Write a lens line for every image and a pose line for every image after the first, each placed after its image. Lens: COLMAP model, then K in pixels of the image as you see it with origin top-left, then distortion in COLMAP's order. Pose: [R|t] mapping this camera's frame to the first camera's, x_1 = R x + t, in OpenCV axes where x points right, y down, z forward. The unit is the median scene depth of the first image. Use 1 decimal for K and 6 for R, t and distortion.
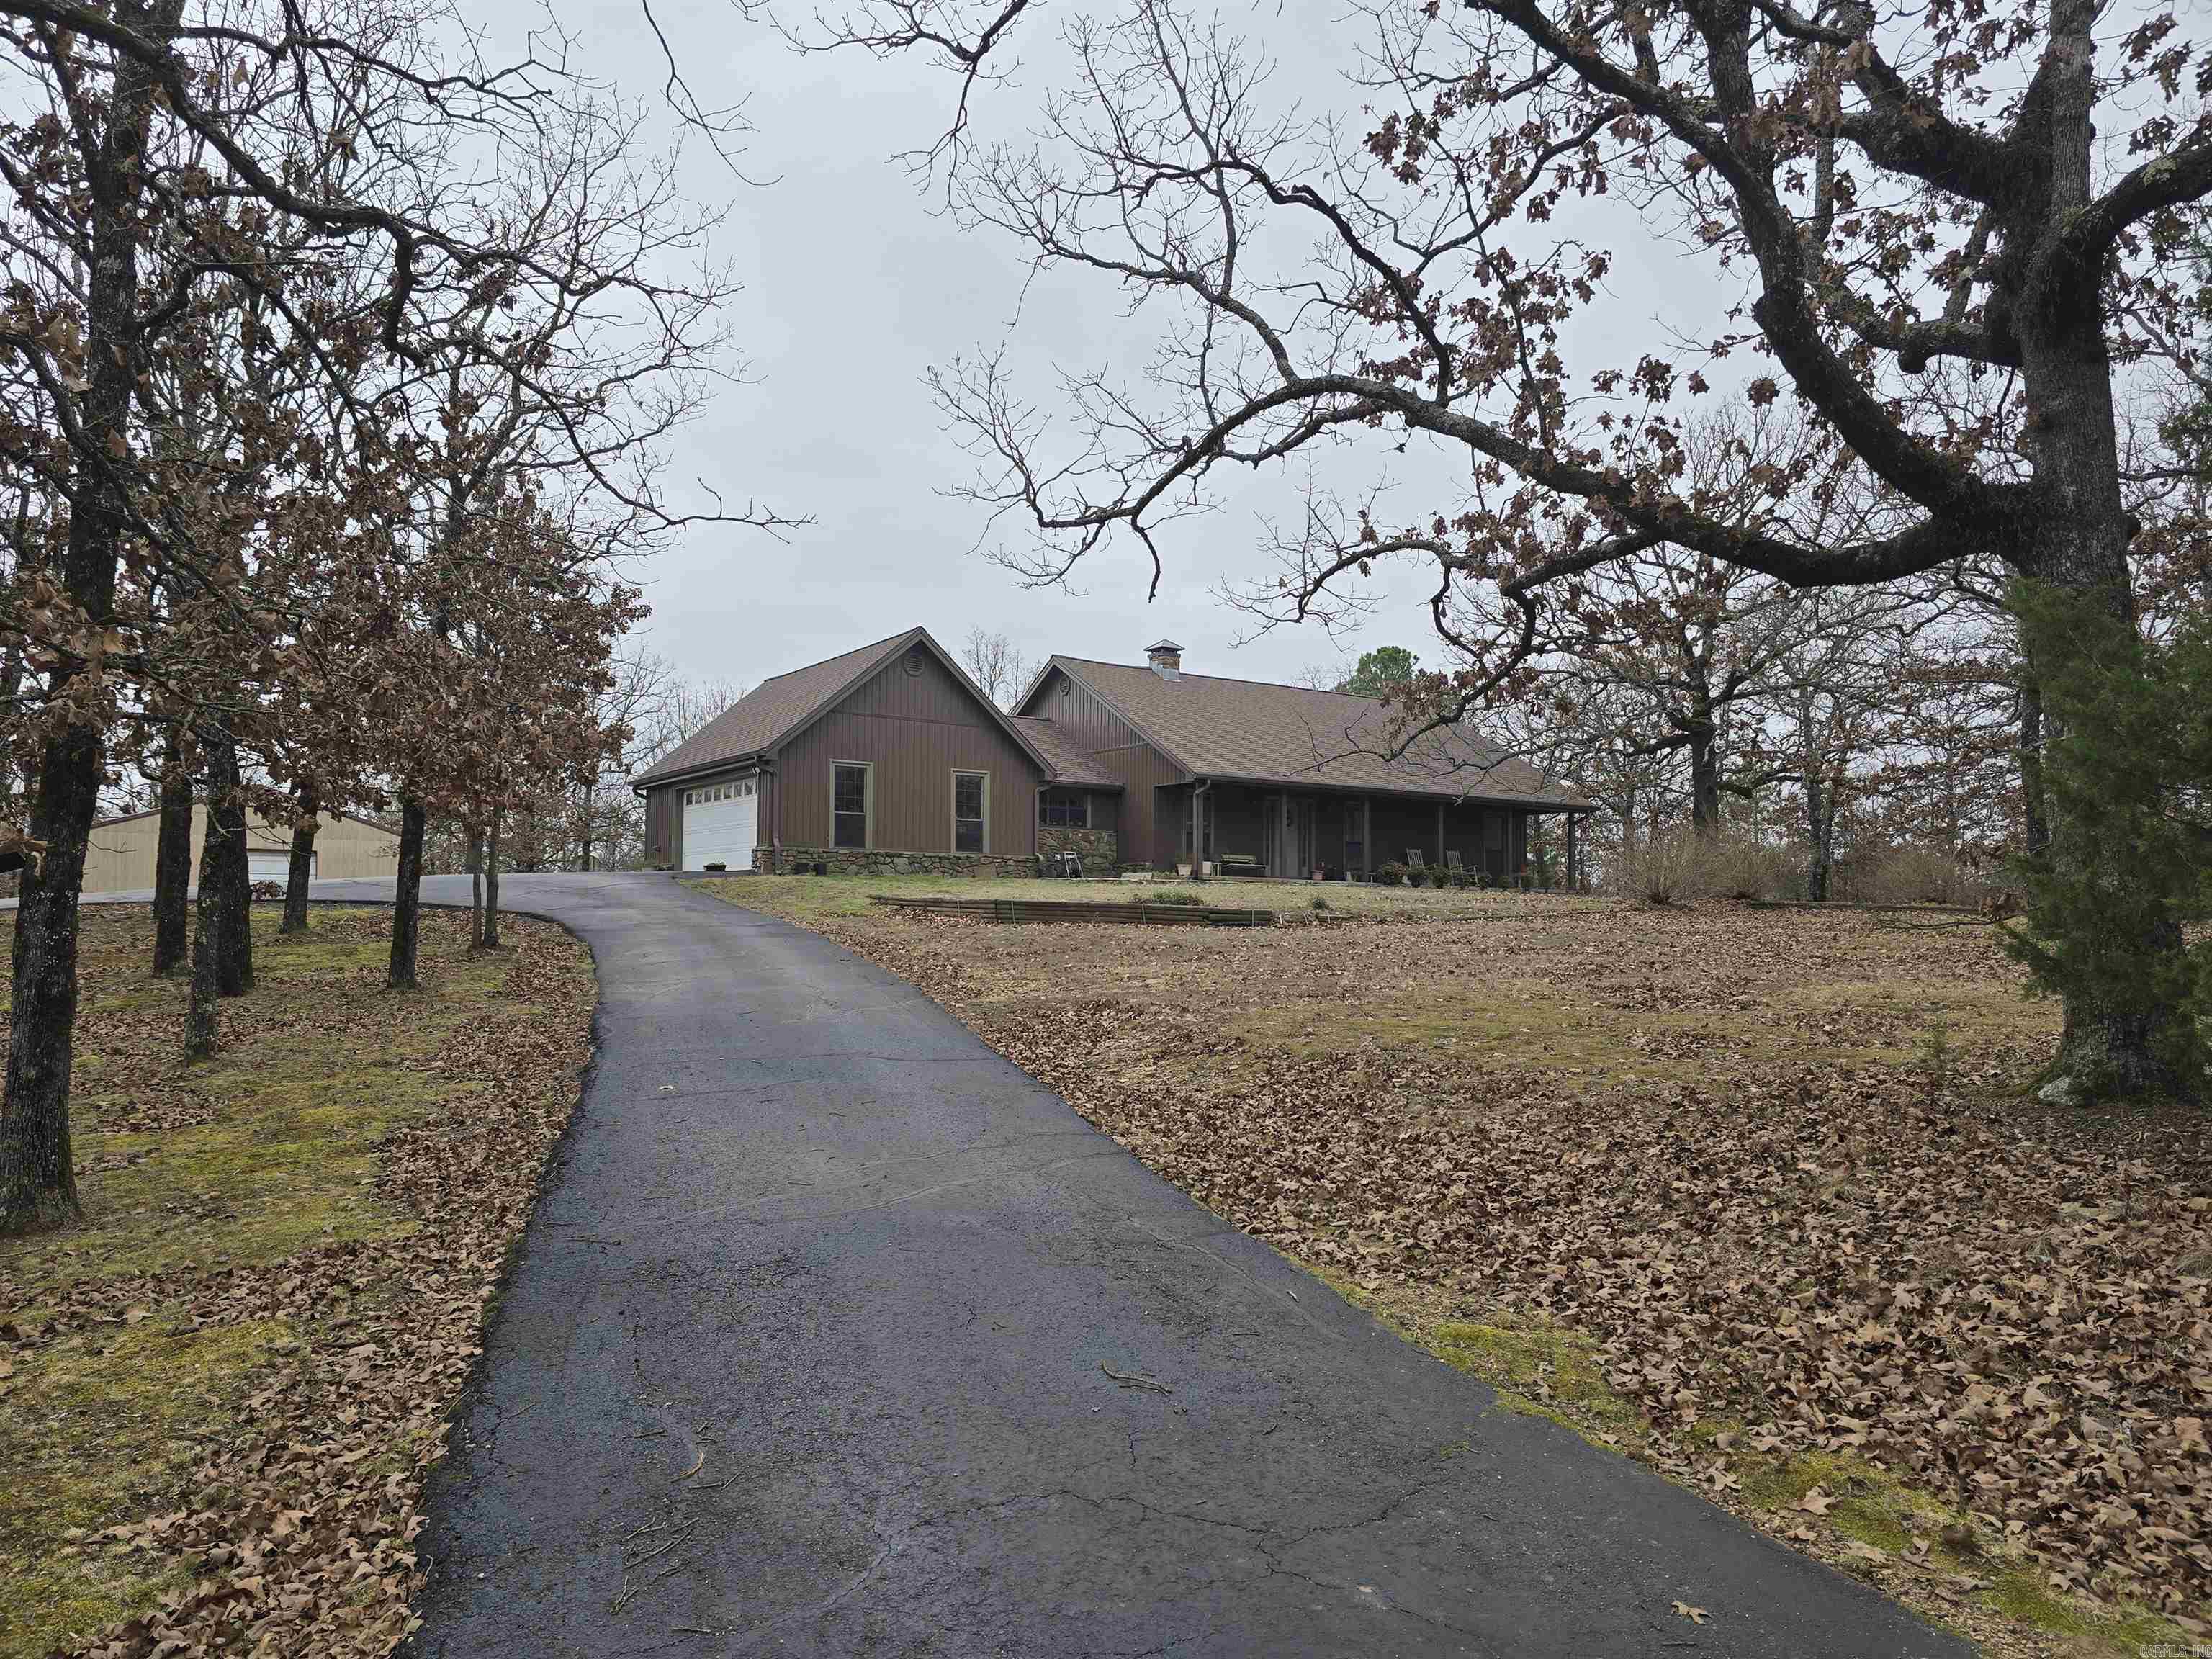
lens RADIAL K [[1485.8, 0, 1080.3], [0, 1485.8, 851.7], [0, 0, 1]] dist [0.083814, -0.080447]
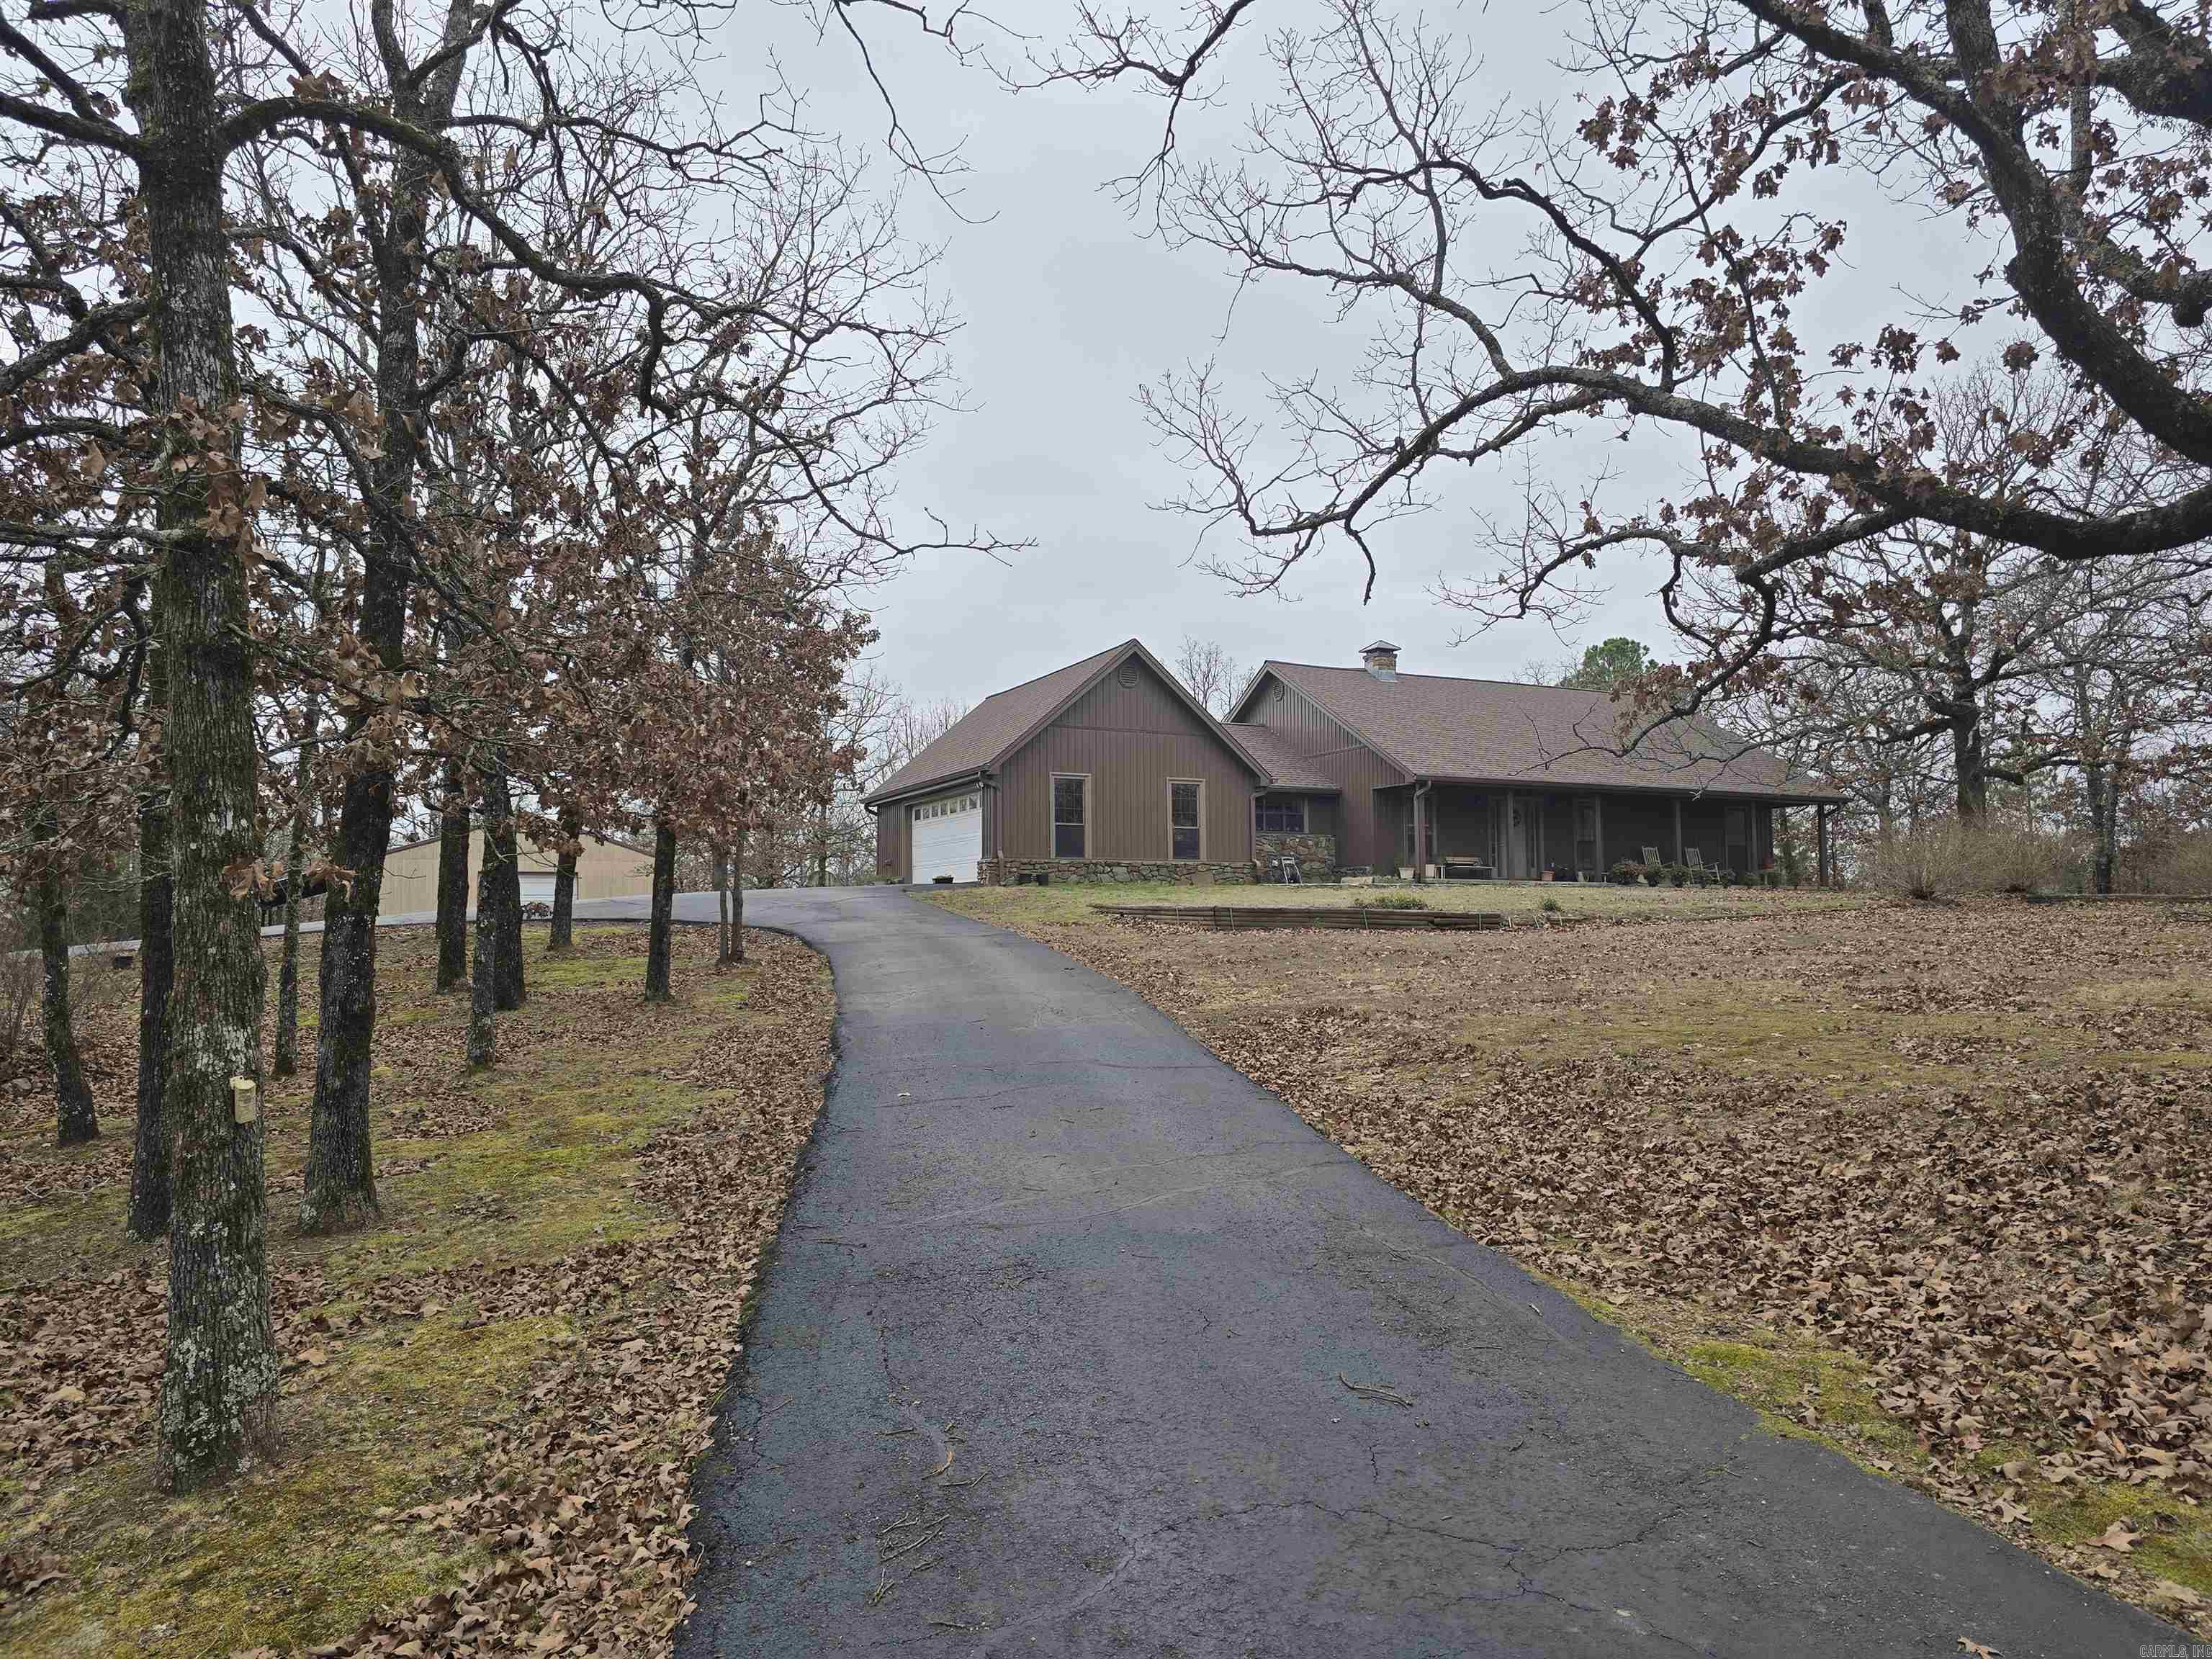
lens RADIAL K [[1486.0, 0, 1116.9], [0, 1486.0, 832.0], [0, 0, 1]] dist [0.071581, -0.057064]
pose [[0.992387, -0.024019, -0.120796, -0.001495], [0.021846, 0.999575, -0.019279, -0.000669], [0.121208, 0.016494, 0.992490, -0.004414]]
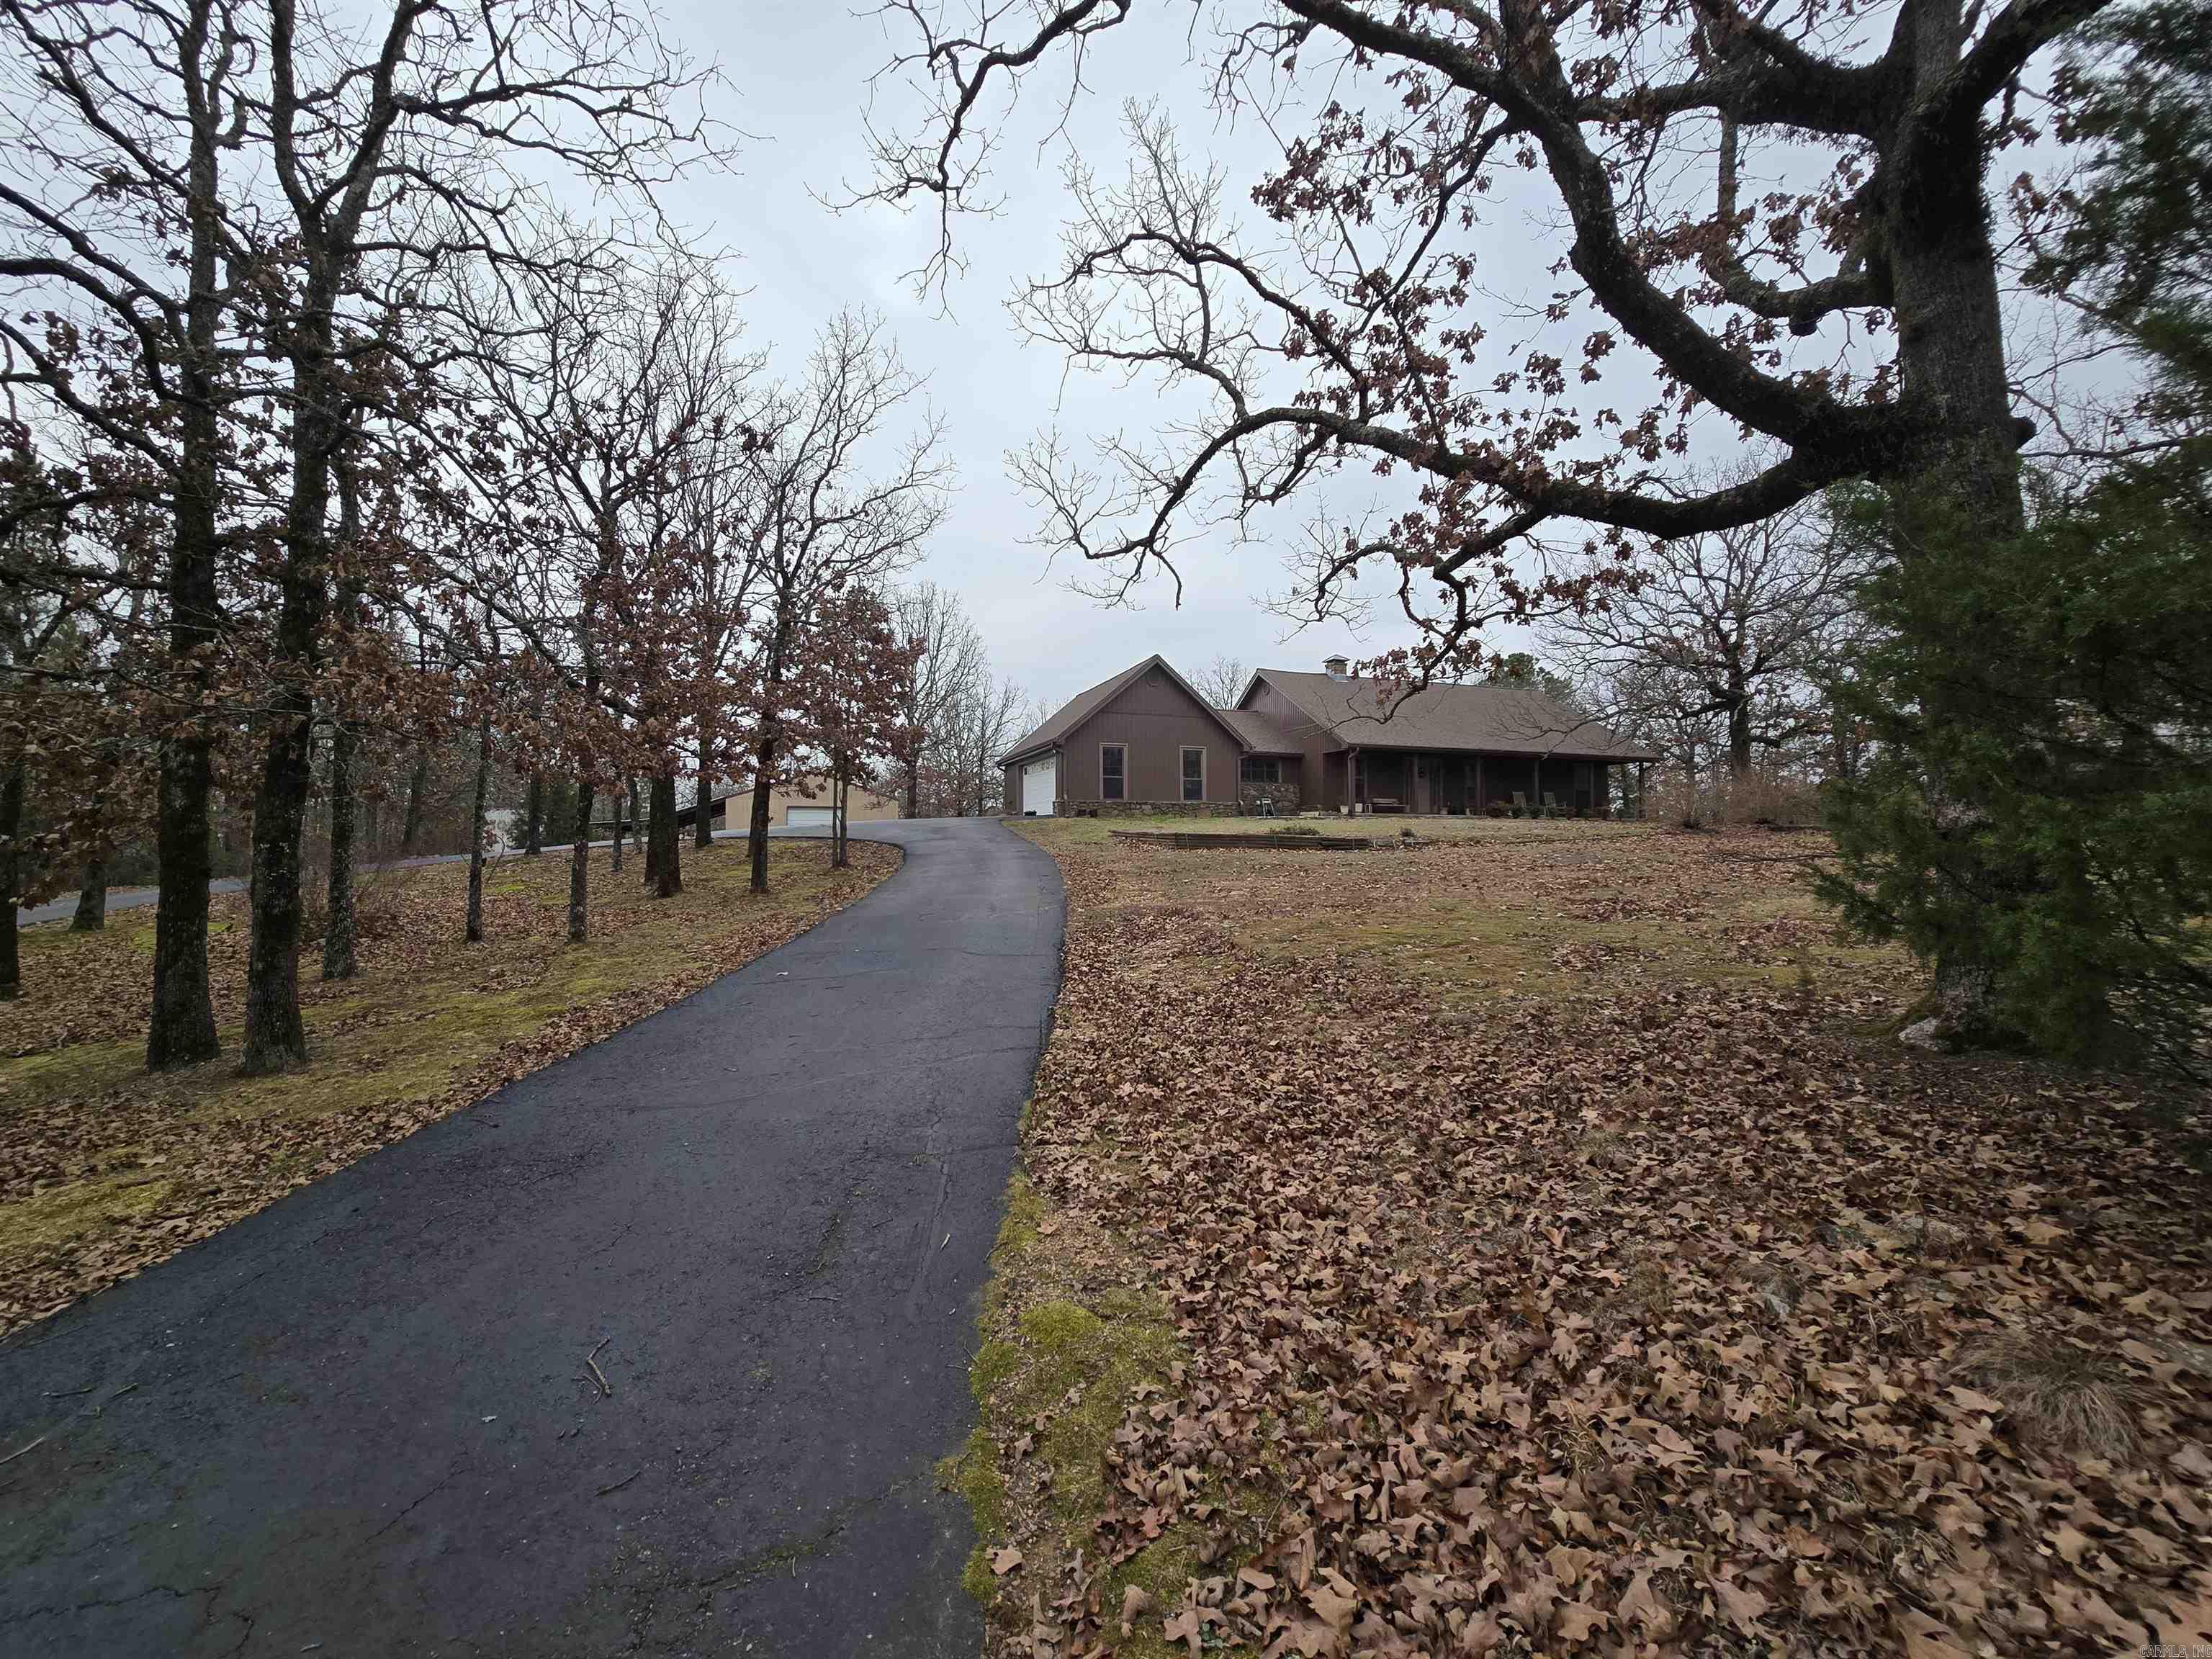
lens RADIAL K [[900.6, 0, 1105.7], [0, 900.6, 817.6], [0, 0, 1]] dist [-0.000668, -0.000904]
pose [[0.966952, -0.016079, -0.254451, 0.223350], [0.020910, 0.999649, 0.016292, 0.002688], [0.254100, -0.021074, 0.966948, 0.249785]]
